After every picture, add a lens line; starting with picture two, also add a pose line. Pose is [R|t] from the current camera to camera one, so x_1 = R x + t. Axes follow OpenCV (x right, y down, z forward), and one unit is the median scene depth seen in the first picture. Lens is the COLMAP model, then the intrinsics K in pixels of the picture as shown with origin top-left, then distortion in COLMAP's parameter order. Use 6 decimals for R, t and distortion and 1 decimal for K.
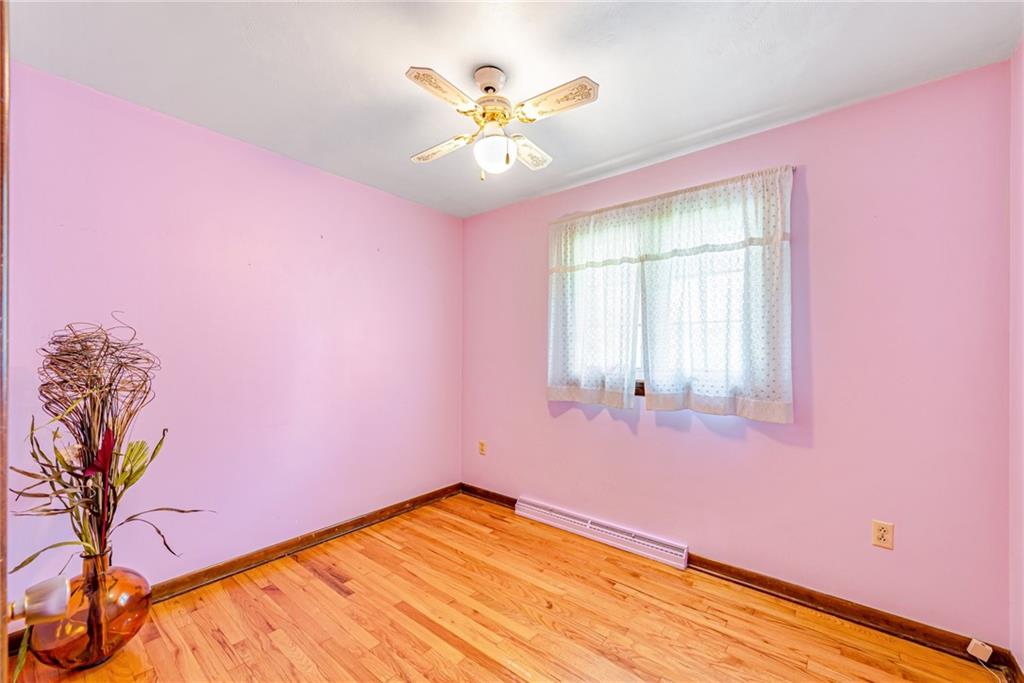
lens RADIAL K [[405.8, 0, 508.2], [0, 405.8, 347.9], [0, 0, 1]] dist [0.009152, -0.001758]
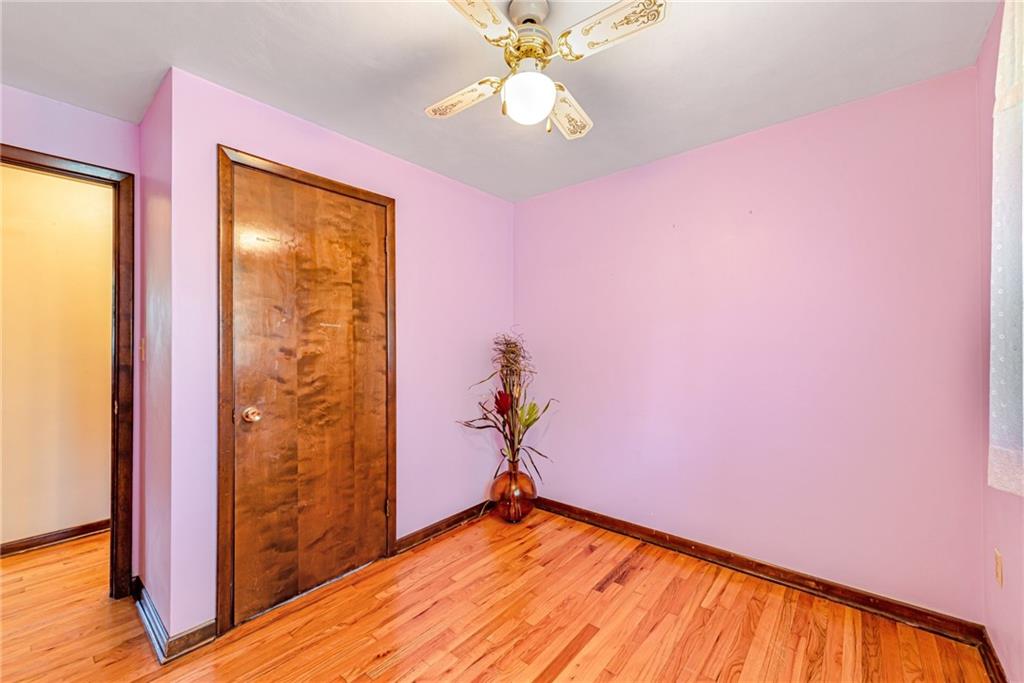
lens RADIAL K [[405.8, 0, 508.4], [0, 405.8, 343.3], [0, 0, 1]] dist [0.009152, -0.001758]
pose [[0.015095, -0.005405, -0.999871, 0.554103], [0.004501, 0.999976, -0.005338, 0.004203], [0.999876, -0.004420, 0.015119, 0.699779]]
